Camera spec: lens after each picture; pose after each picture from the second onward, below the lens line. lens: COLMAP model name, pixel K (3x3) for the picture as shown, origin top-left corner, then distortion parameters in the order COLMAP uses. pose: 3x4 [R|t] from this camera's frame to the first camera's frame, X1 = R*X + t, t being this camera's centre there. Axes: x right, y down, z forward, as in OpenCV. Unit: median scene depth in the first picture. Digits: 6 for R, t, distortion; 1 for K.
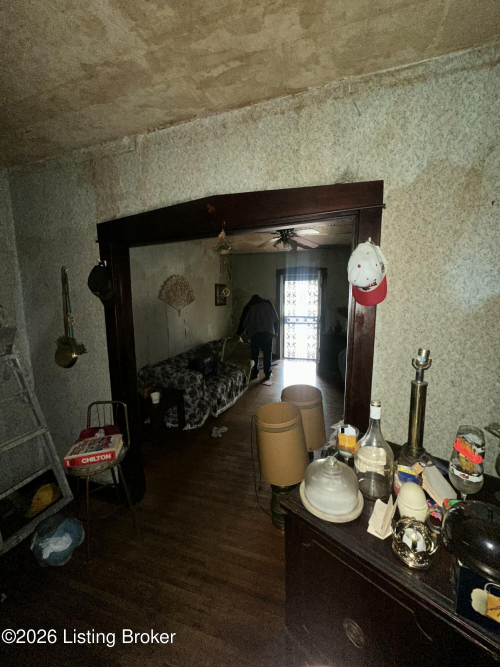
lens RADIAL K [[264.6, 0, 250.3], [0, 264.6, 333.5], [0, 0, 1]] dist [-0.004860, 0.001232]
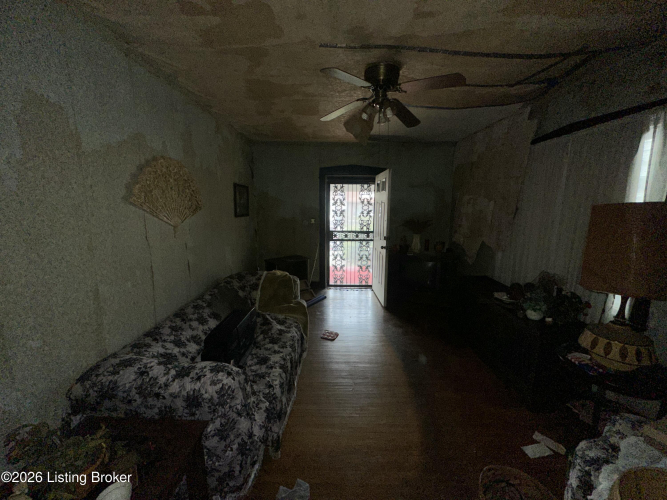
lens RADIAL K [[264.6, 0, 333.3], [0, 264.6, 248.3], [0, 0, 1]] dist [-0.004860, 0.001232]
pose [[0.954992, -0.030811, 0.295026, -0.170895], [0.025766, 0.999448, 0.020973, -0.064005], [-0.295509, -0.012427, 0.955259, 0.556779]]
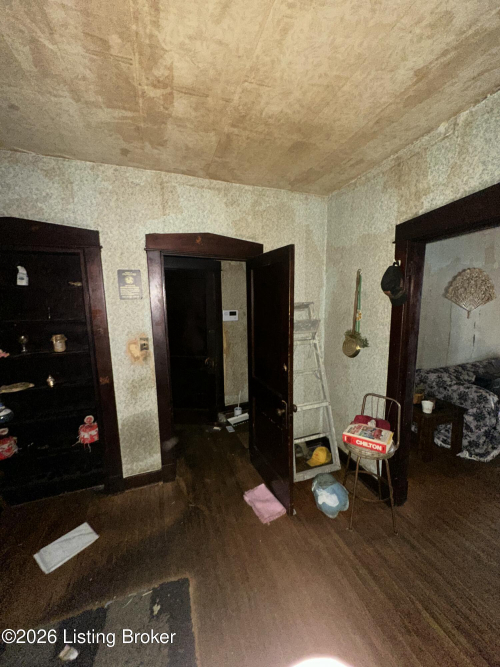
lens RADIAL K [[264.6, 0, 251.5], [0, 264.6, 333.7], [0, 0, 1]] dist [-0.004860, 0.001232]
pose [[0.605506, 0.111082, -0.788050, -0.035035], [-0.102123, 0.992870, 0.061486, 0.000318], [0.789261, 0.043249, 0.612533, -0.034584]]
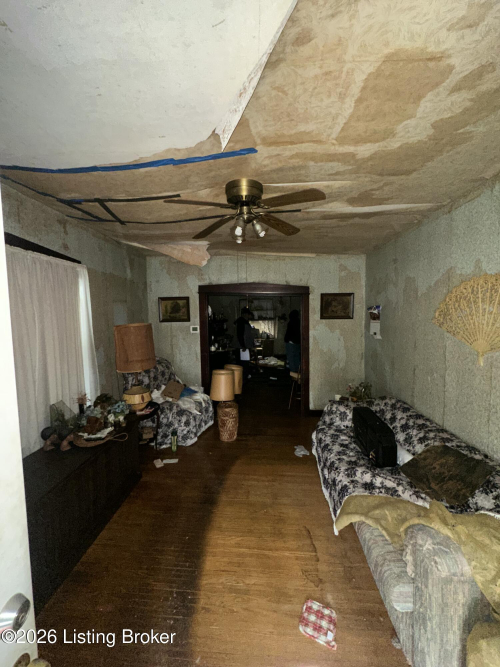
lens RADIAL K [[264.6, 0, 249.8], [0, 264.6, 331.7], [0, 0, 1]] dist [-0.004860, 0.001232]
pose [[-0.971884, 0.036177, -0.232665, 0.320178], [-0.011806, 0.979396, 0.201603, -0.295355], [0.235165, 0.198681, -0.951432, 1.881262]]
